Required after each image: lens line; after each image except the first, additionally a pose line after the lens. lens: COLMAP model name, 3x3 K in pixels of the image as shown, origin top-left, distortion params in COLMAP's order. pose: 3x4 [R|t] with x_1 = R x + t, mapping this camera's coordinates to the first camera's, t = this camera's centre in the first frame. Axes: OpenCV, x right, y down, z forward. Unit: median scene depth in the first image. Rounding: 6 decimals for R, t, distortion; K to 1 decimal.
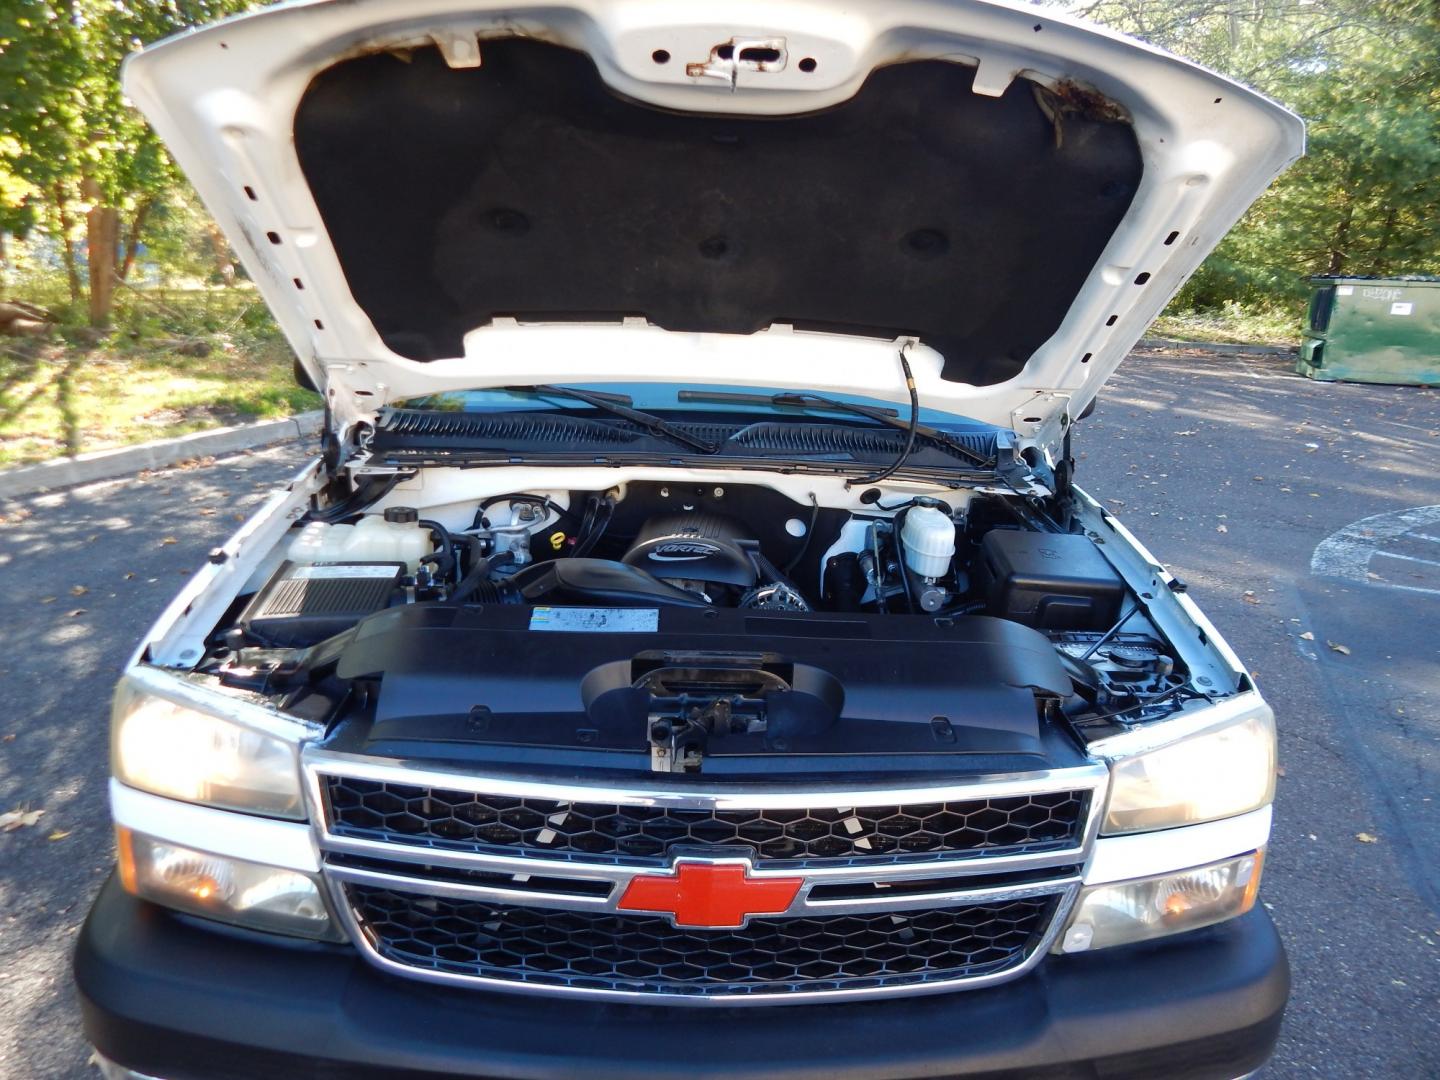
lens RADIAL K [[945.0, 0, 714.3], [0, 945.0, 540.8], [0, 0, 1]] dist [-0.006787, -0.003235]
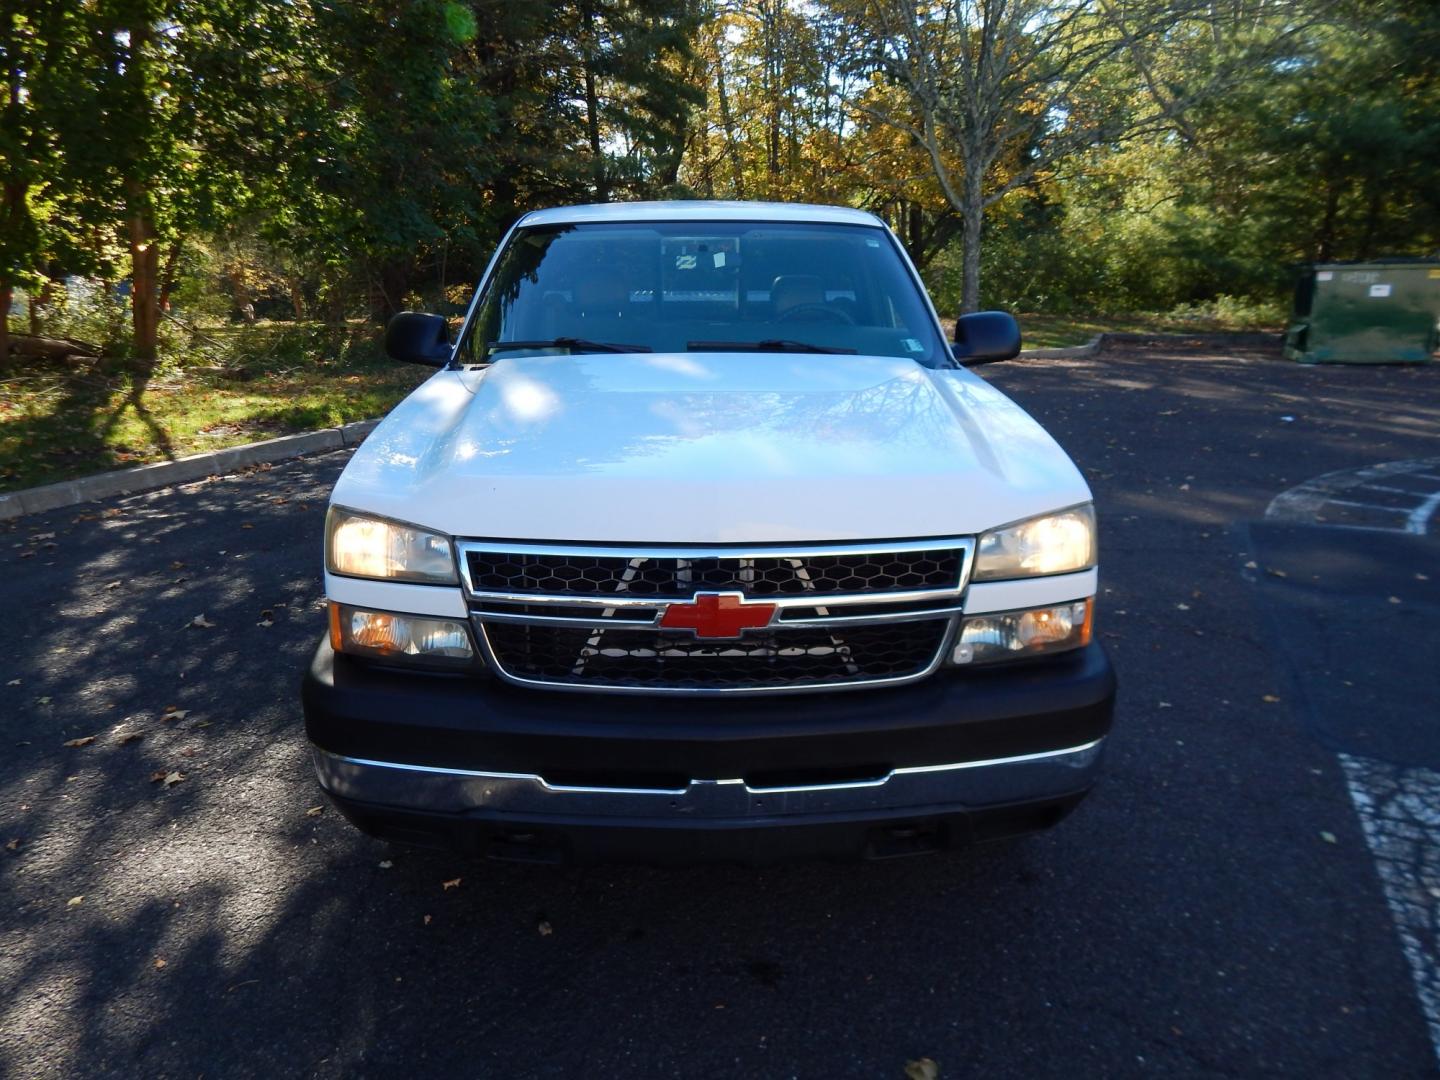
lens RADIAL K [[944.9, 0, 715.5], [0, 944.9, 539.9], [0, 0, 1]] dist [-0.006683, -0.004626]
pose [[0.999105, -0.039144, -0.016015, 0.003466], [0.038782, 0.998999, -0.022281, 0.044129], [0.016871, 0.021640, 0.999623, -0.089554]]
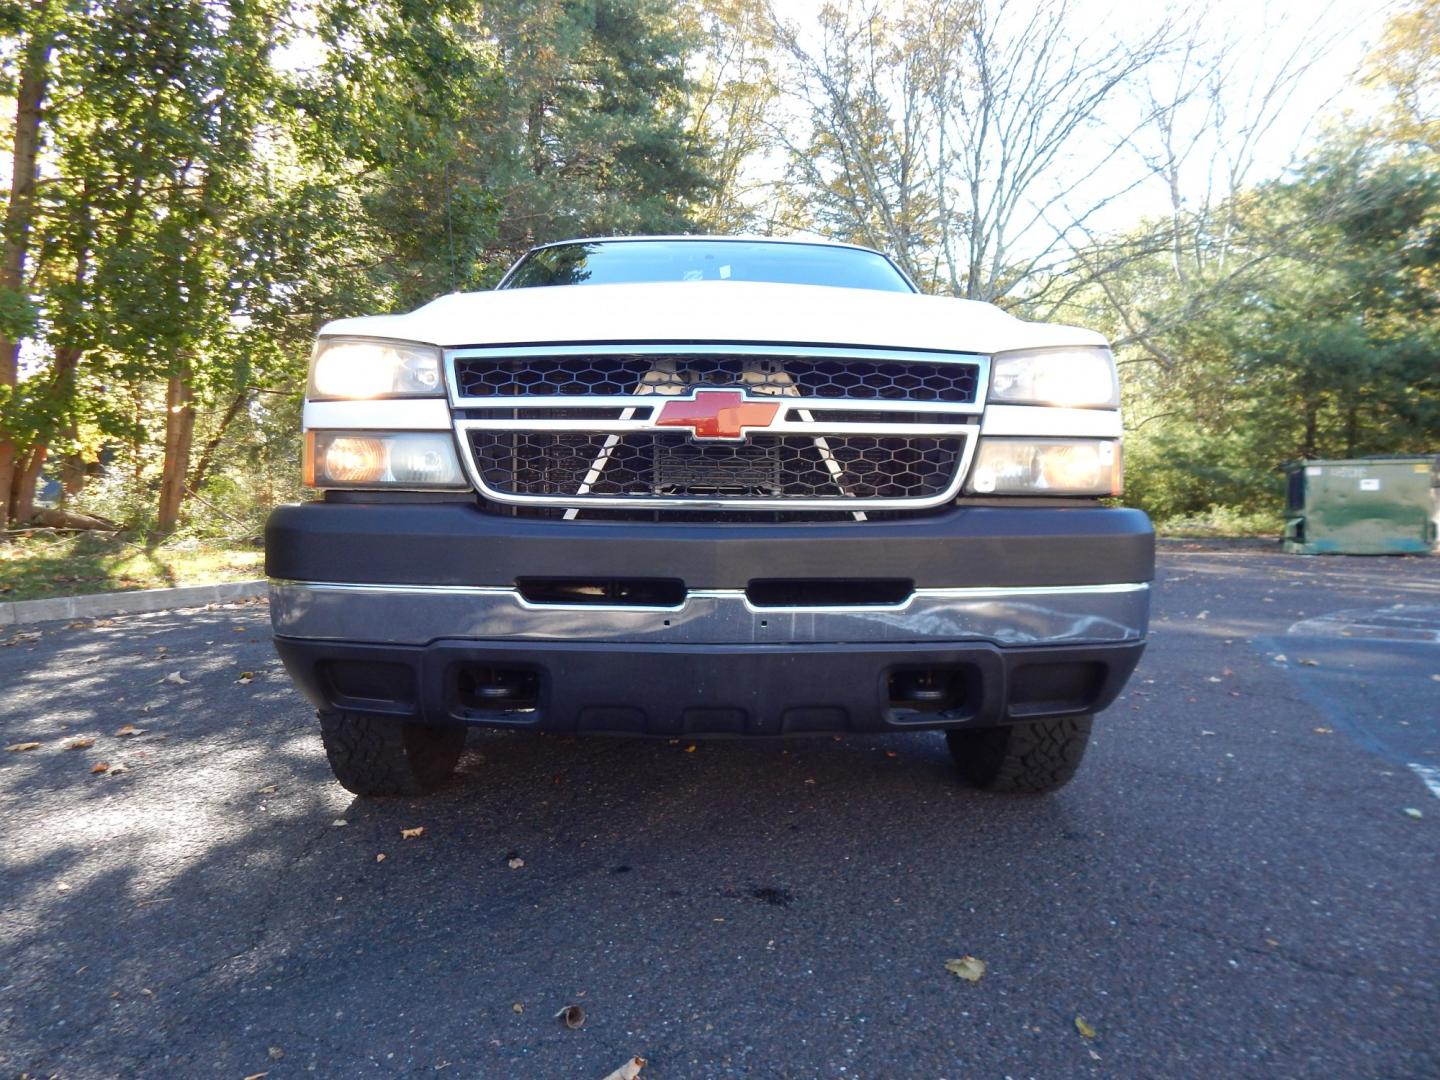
lens RADIAL K [[941.3, 0, 720.0], [0, 941.3, 540.0], [0, 0, 1]] dist [0.001260, -0.014607]
pose [[0.999333, -0.034806, -0.011058, 0.001154], [0.030596, 0.963254, -0.266845, 0.147613], [0.019939, 0.266329, 0.963676, -0.056256]]
